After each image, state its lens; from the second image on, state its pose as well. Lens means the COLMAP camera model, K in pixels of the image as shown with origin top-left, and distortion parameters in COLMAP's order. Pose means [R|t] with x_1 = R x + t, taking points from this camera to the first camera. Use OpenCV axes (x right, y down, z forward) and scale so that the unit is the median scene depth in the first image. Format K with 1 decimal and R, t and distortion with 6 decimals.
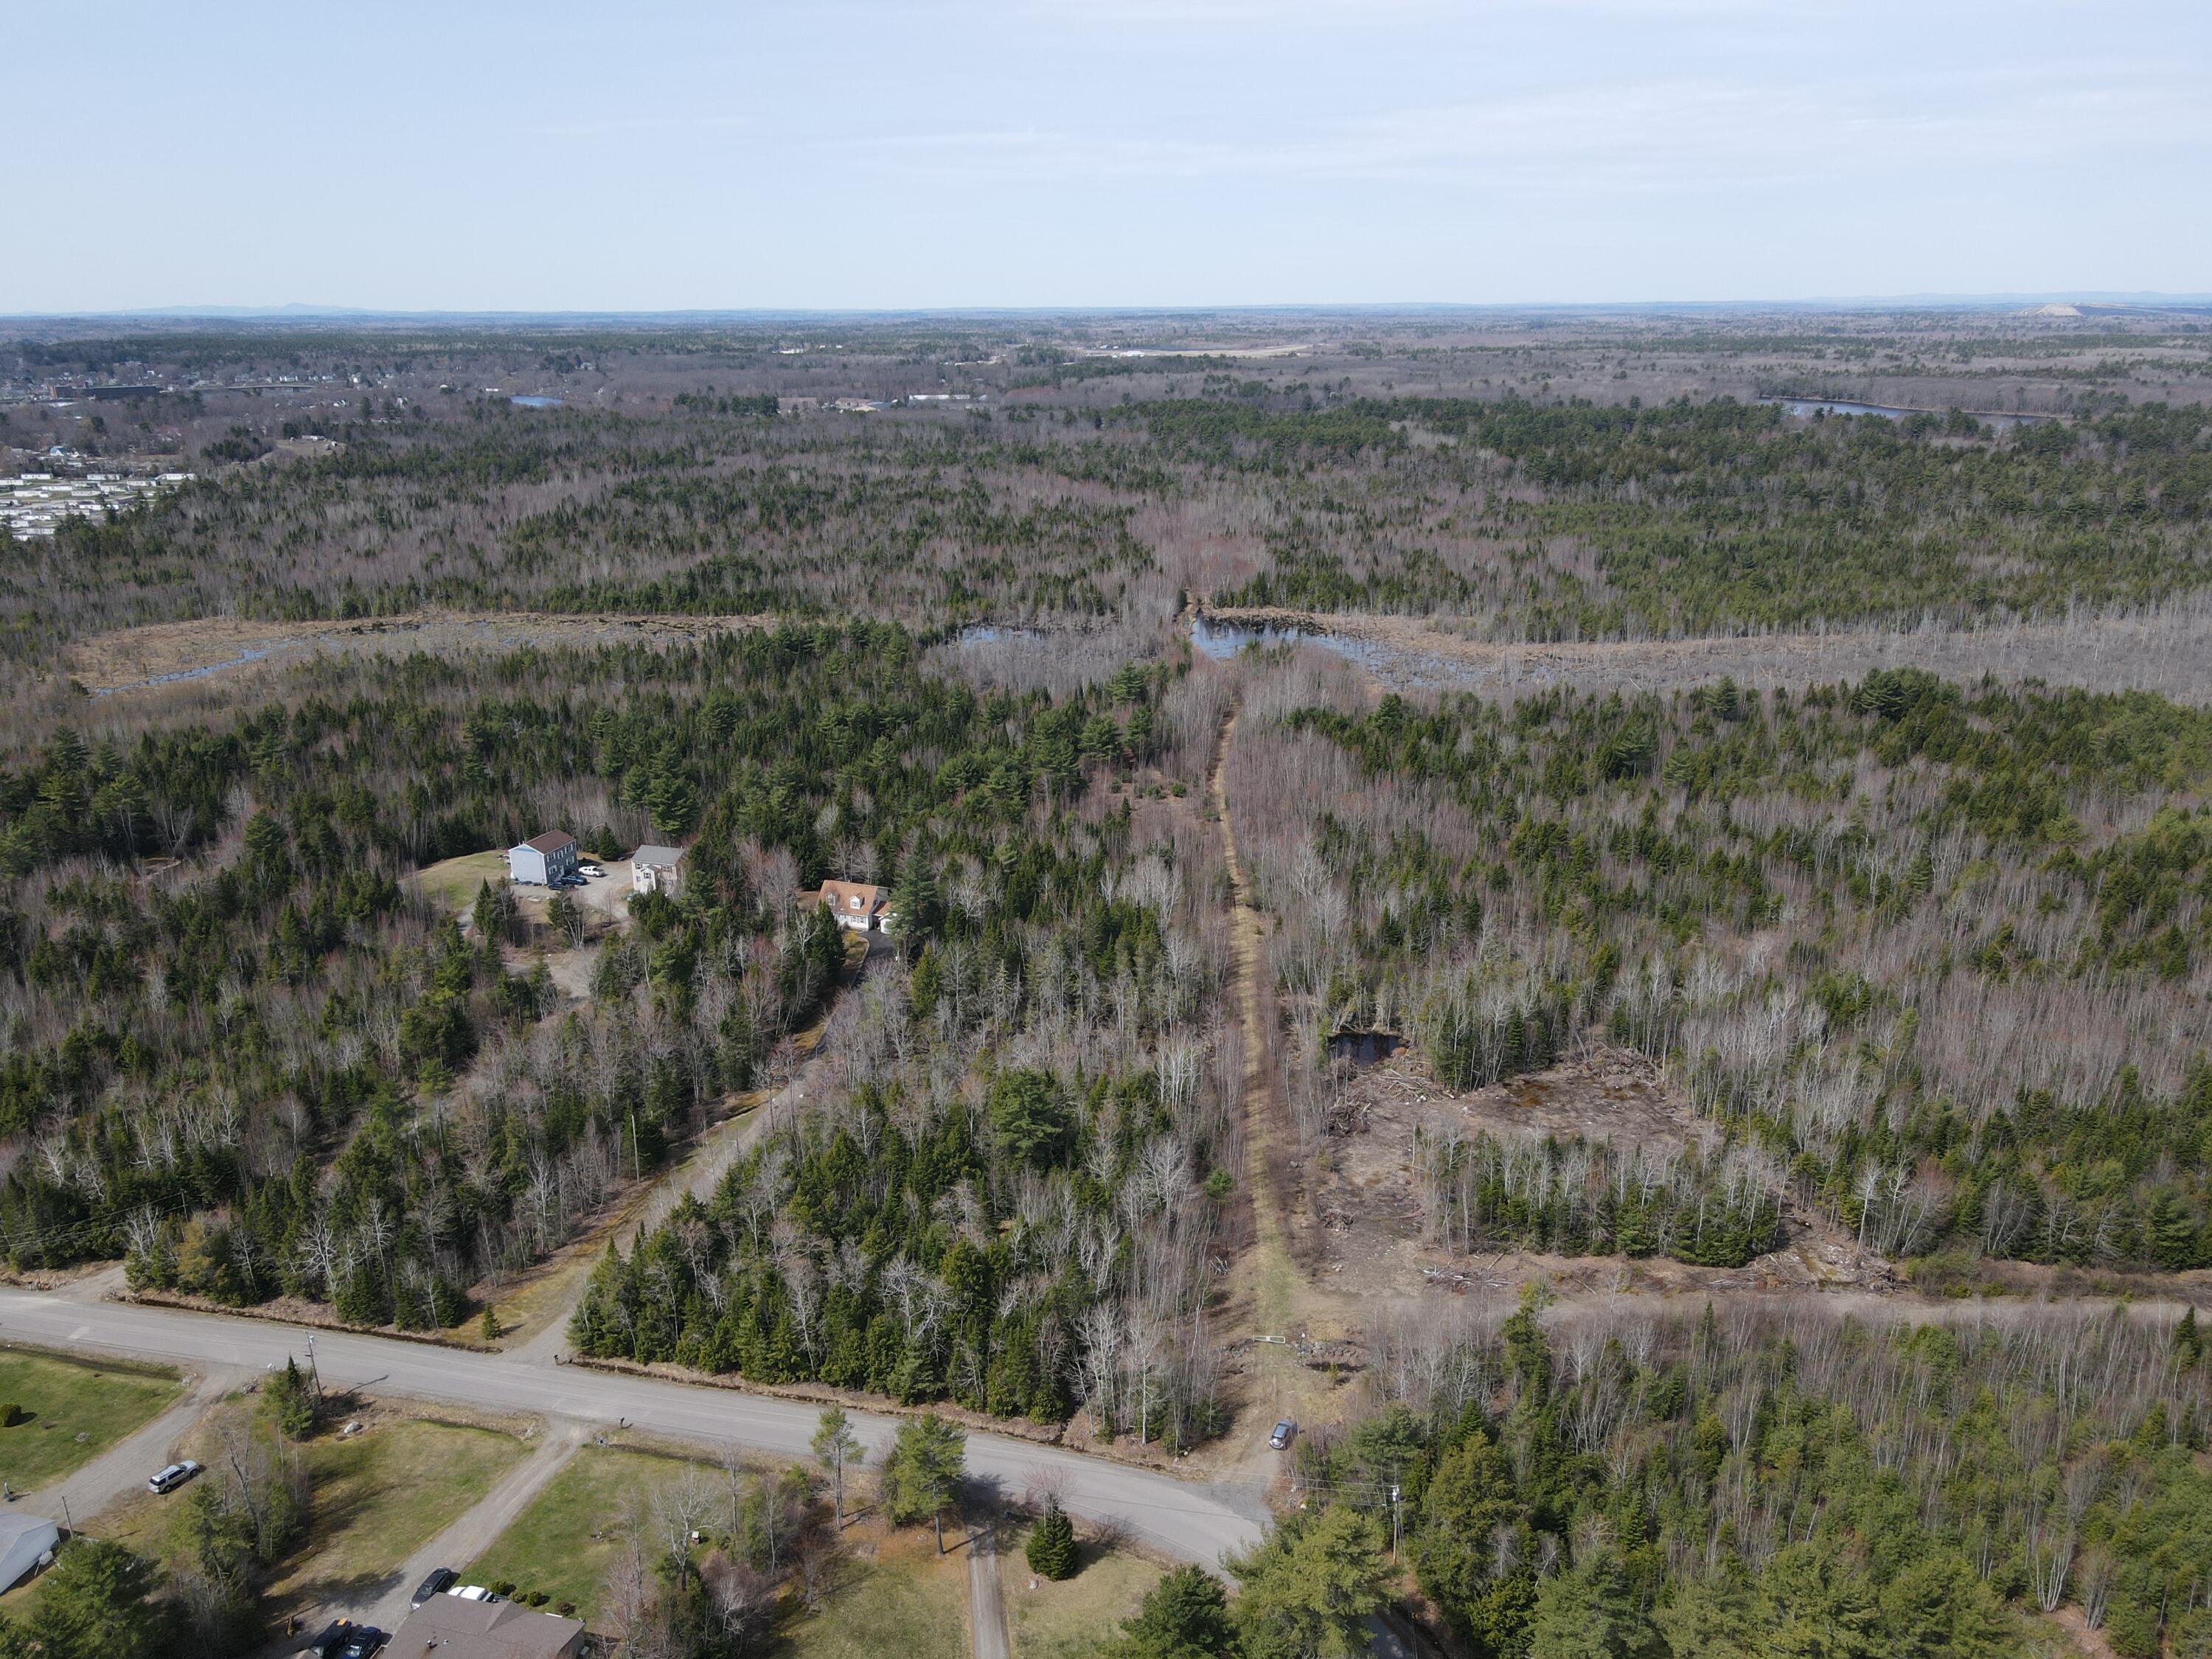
lens RADIAL K [[1629.7, 0, 1118.7], [0, 1629.7, 804.1], [0, 0, 1]] dist [-0.001102, 0.028400]
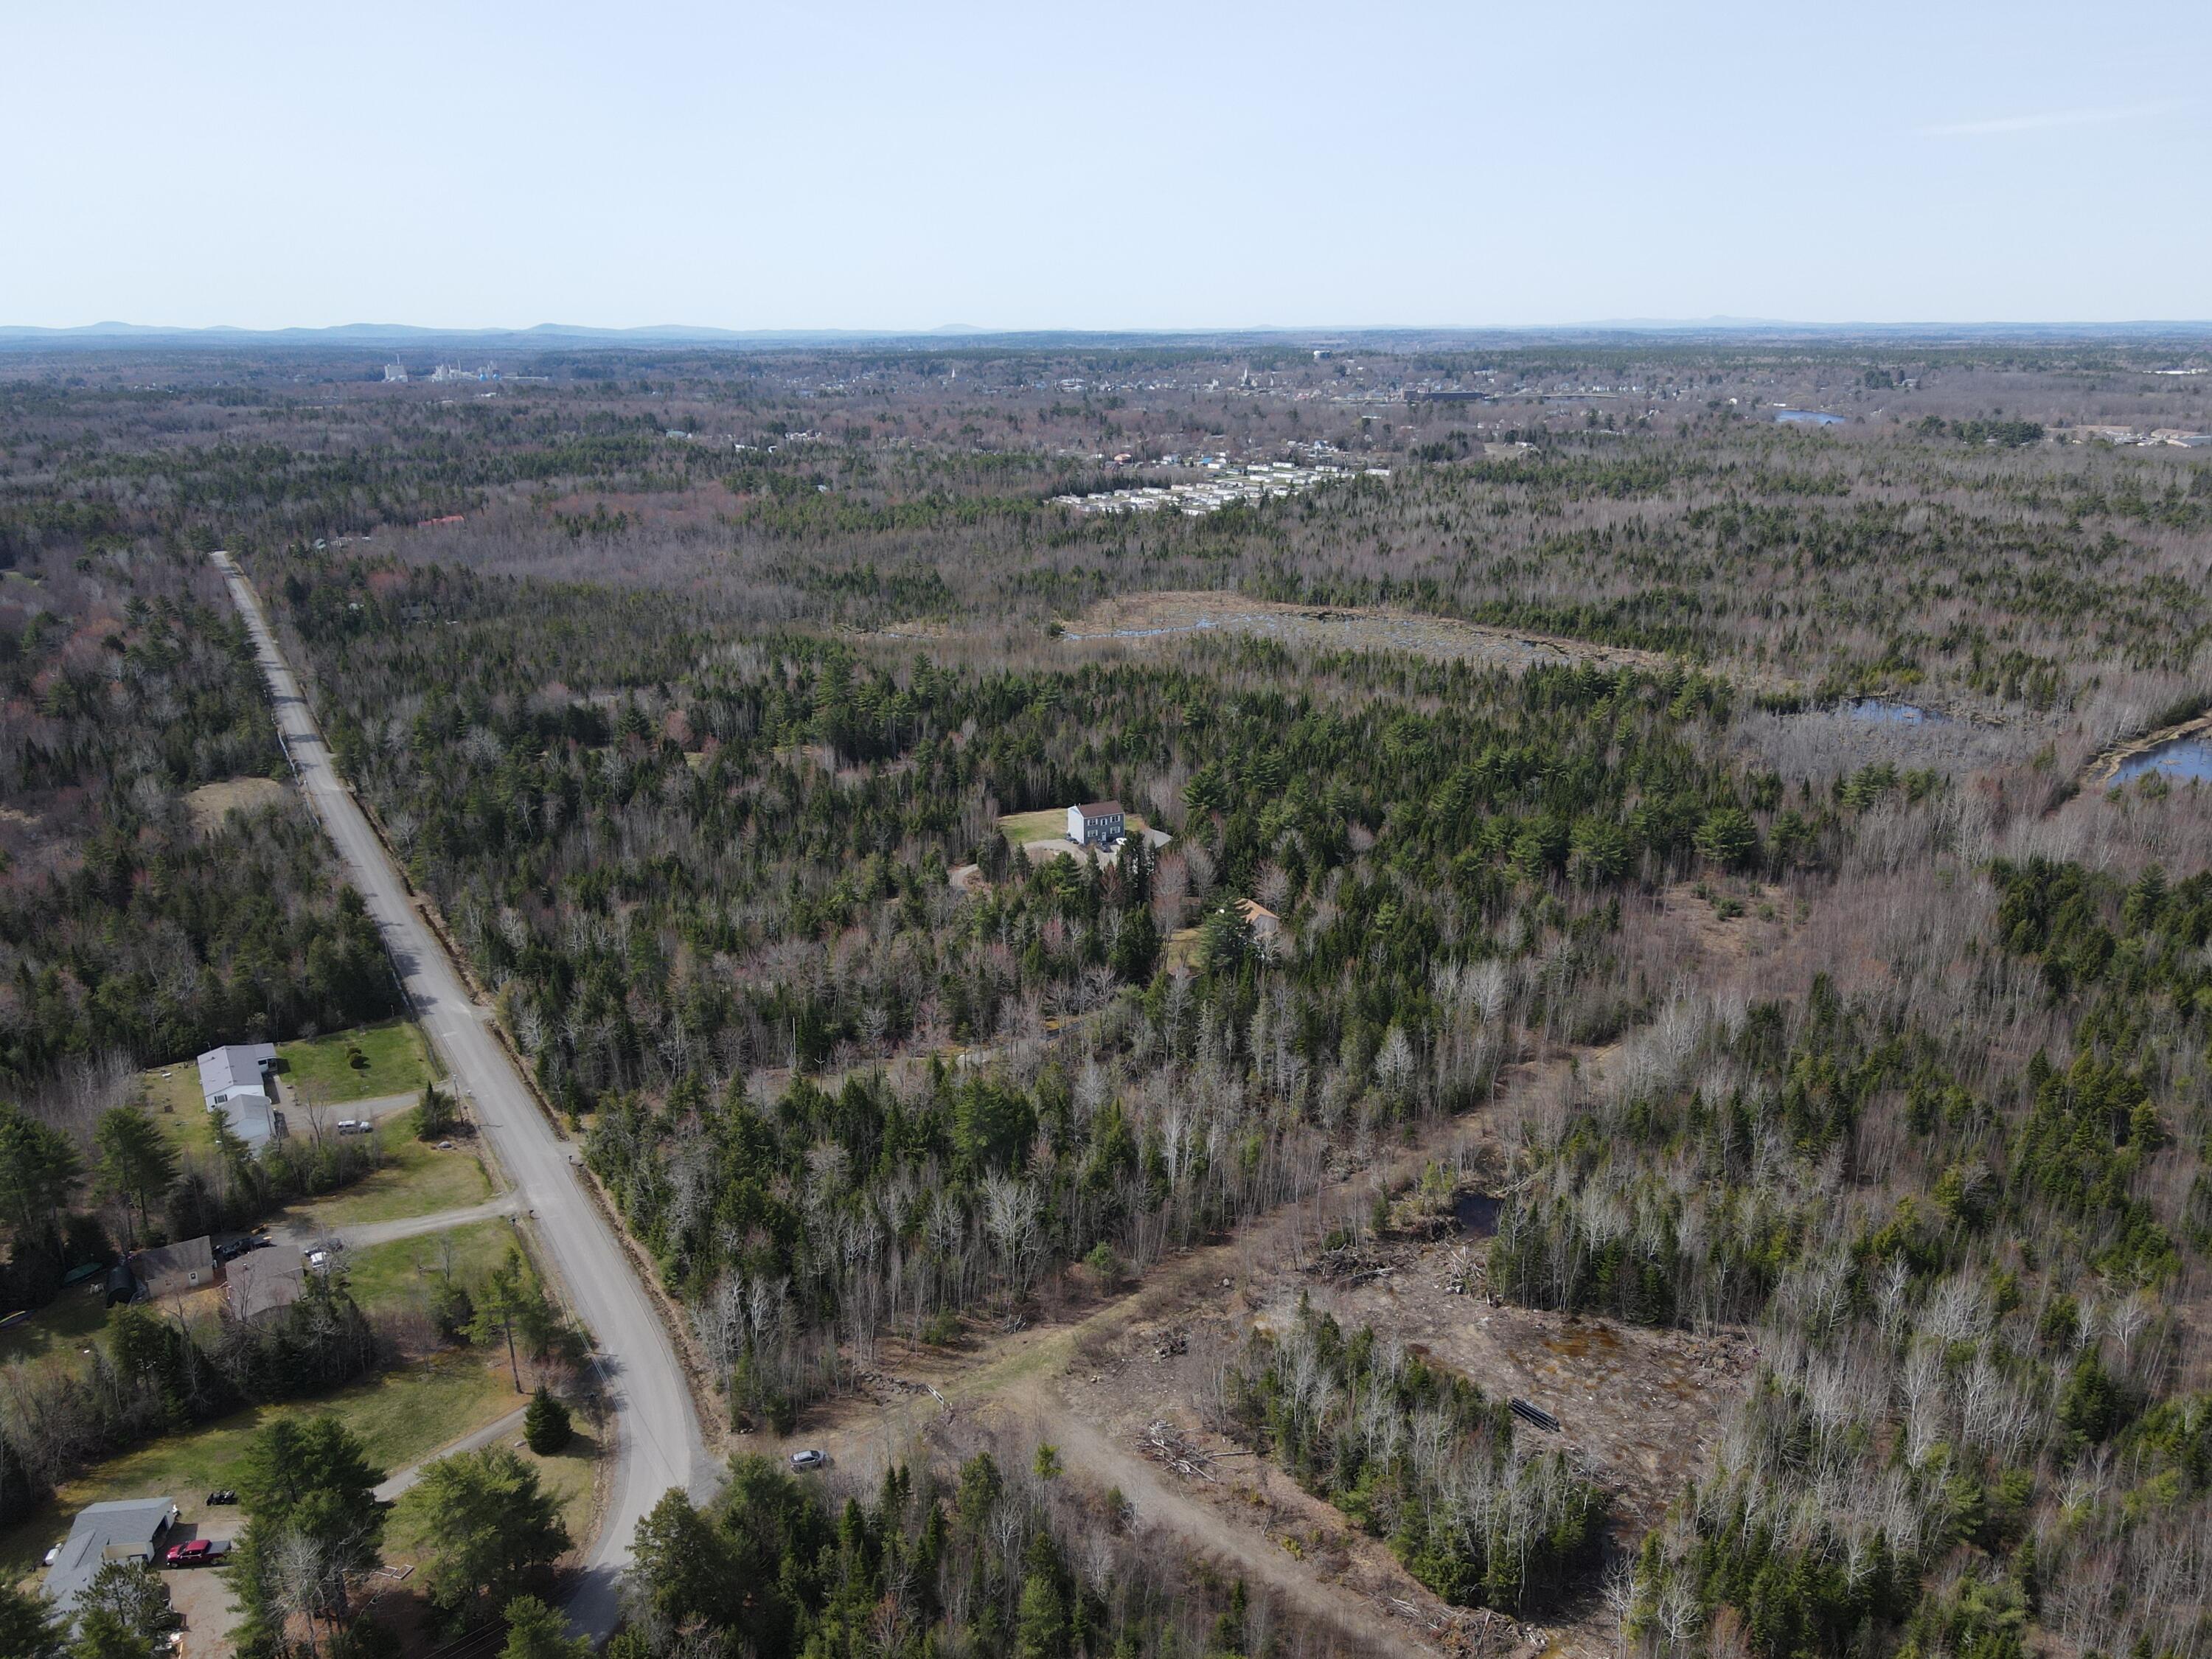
lens RADIAL K [[1662.5, 0, 1105.8], [0, 1662.5, 797.7], [0, 0, 1]] dist [-0.028299, 0.090797]
pose [[0.701031, 0.198682, -0.684895, 0.455904], [-0.208629, 0.975526, 0.069448, -0.067214], [0.681931, 0.094204, 0.725324, 0.180074]]
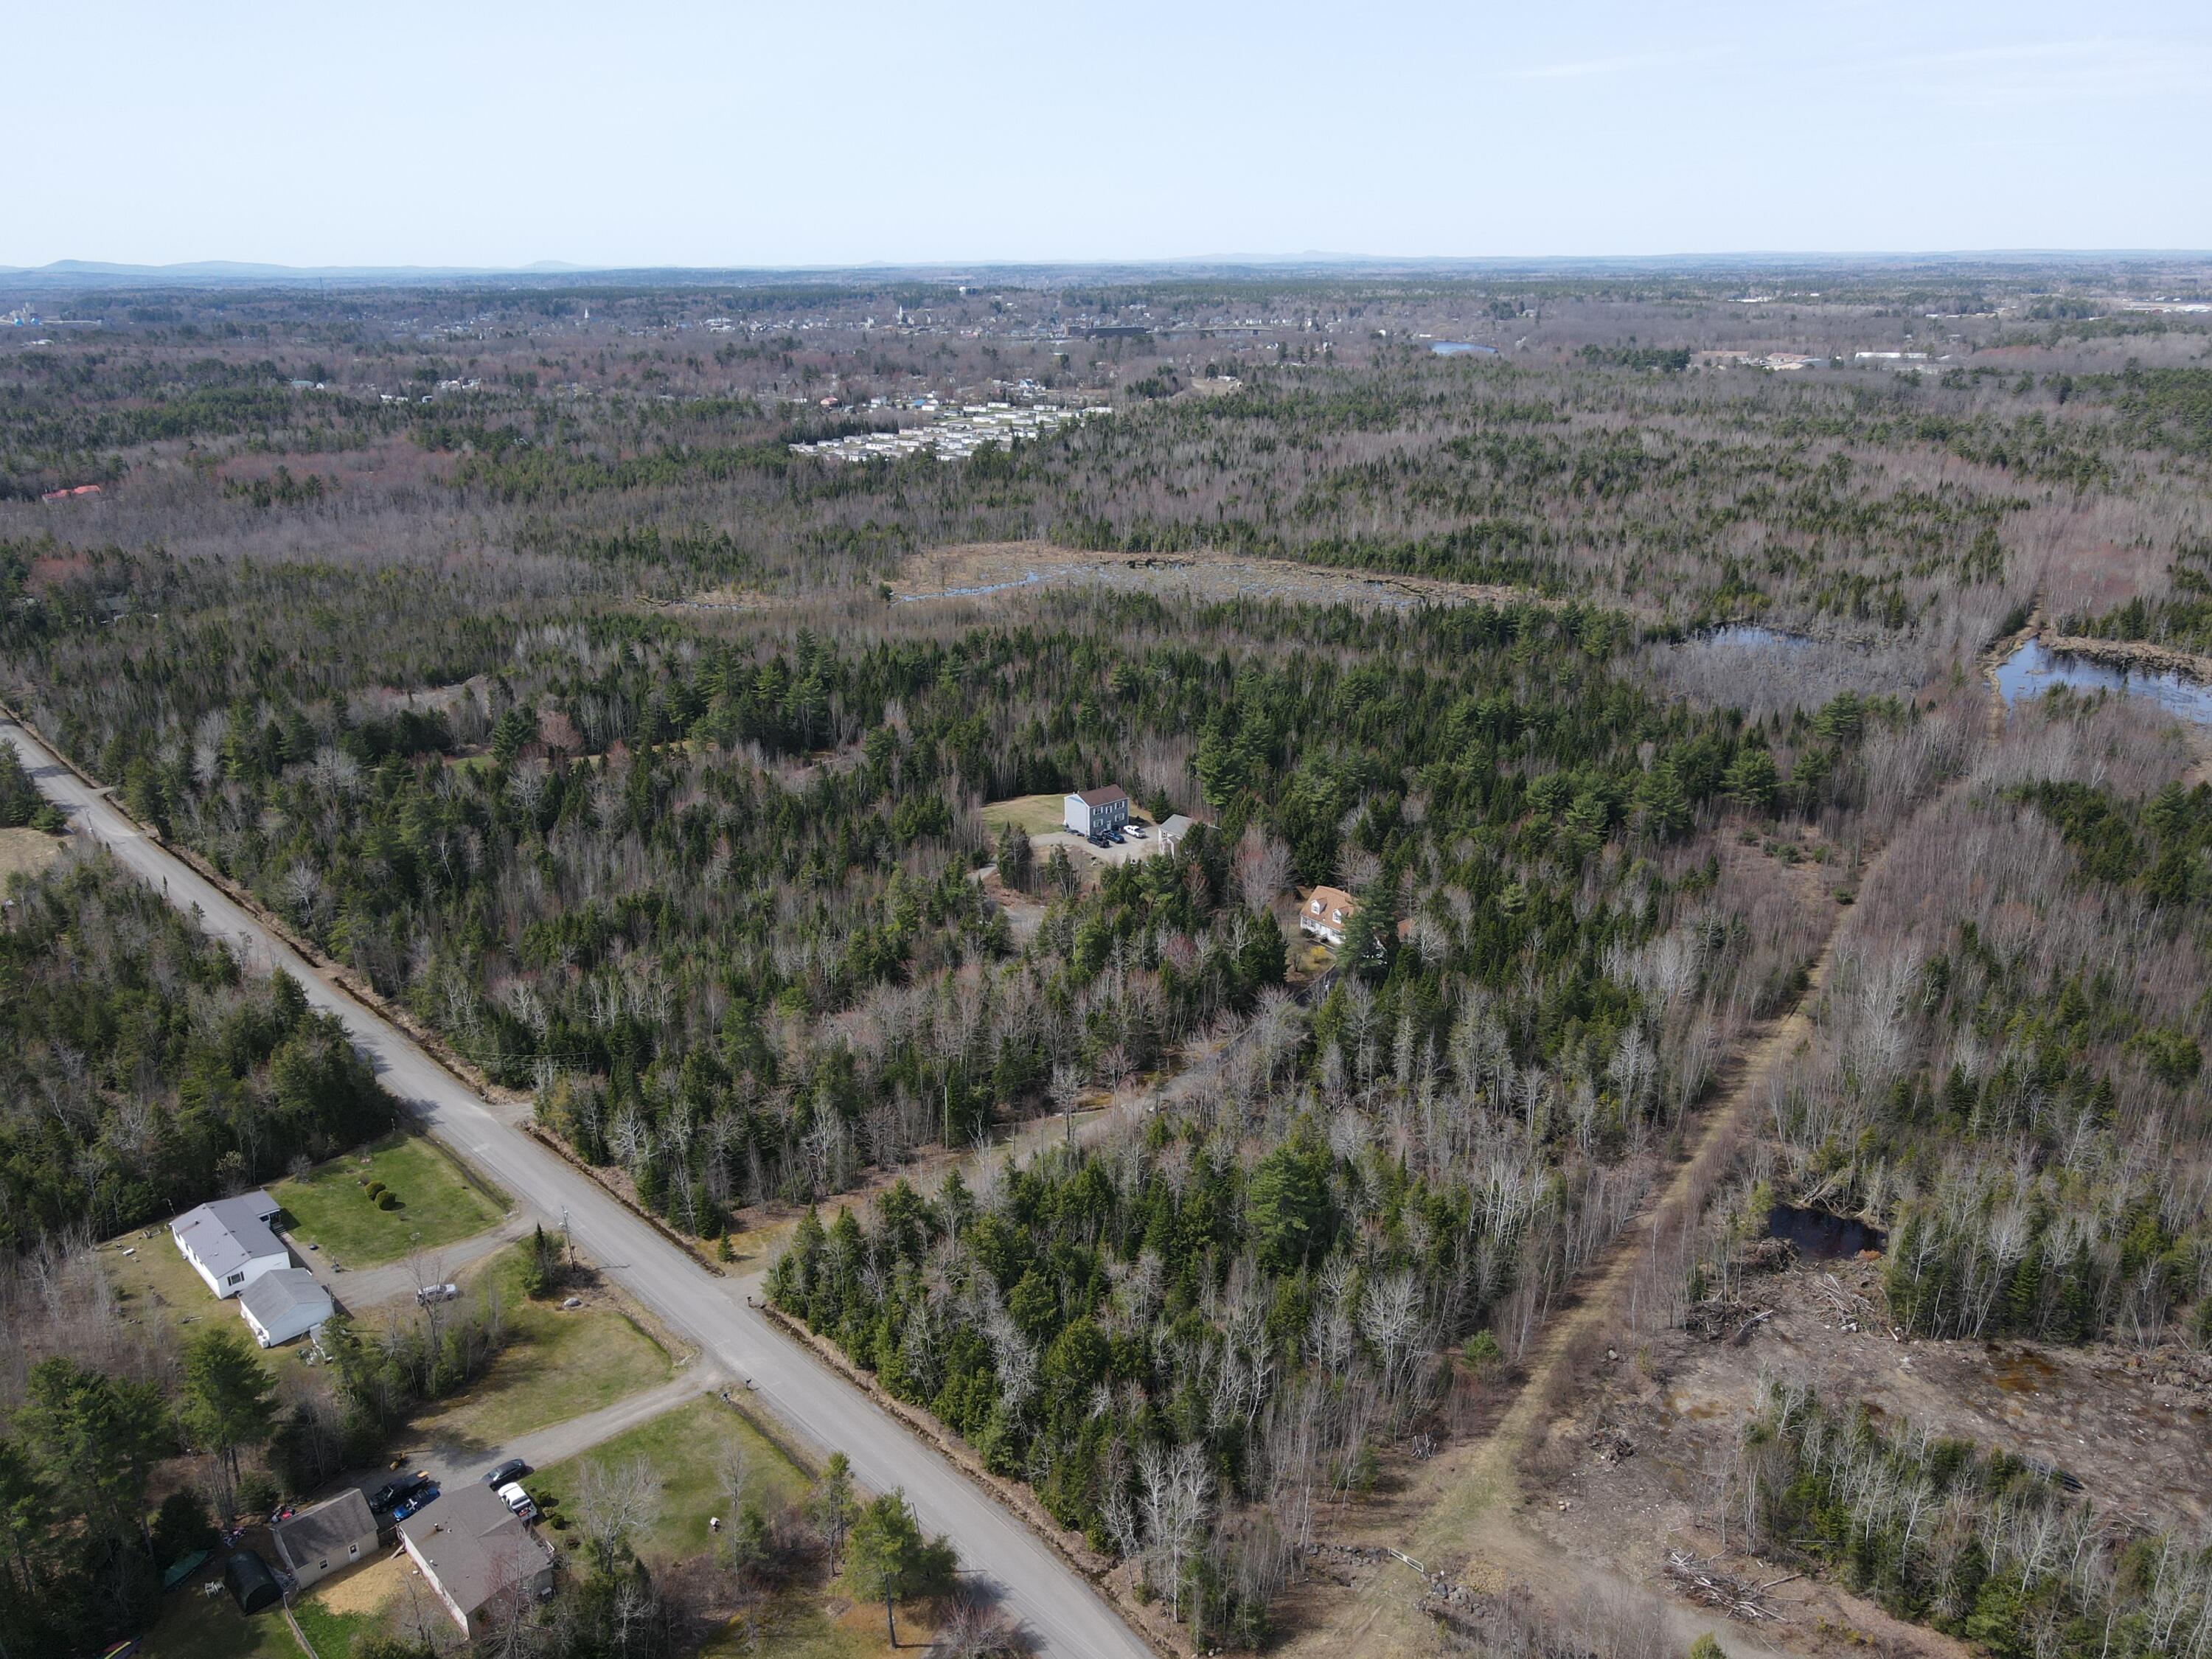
lens RADIAL K [[1649.4, 0, 1106.0], [0, 1649.4, 829.5], [0, 0, 1]] dist [-0.001787, 0.024969]
pose [[0.843161, 0.175368, -0.508258, 0.186996], [-0.154407, 0.984470, 0.083531, -0.043583], [0.515013, 0.008049, 0.857144, 0.126498]]
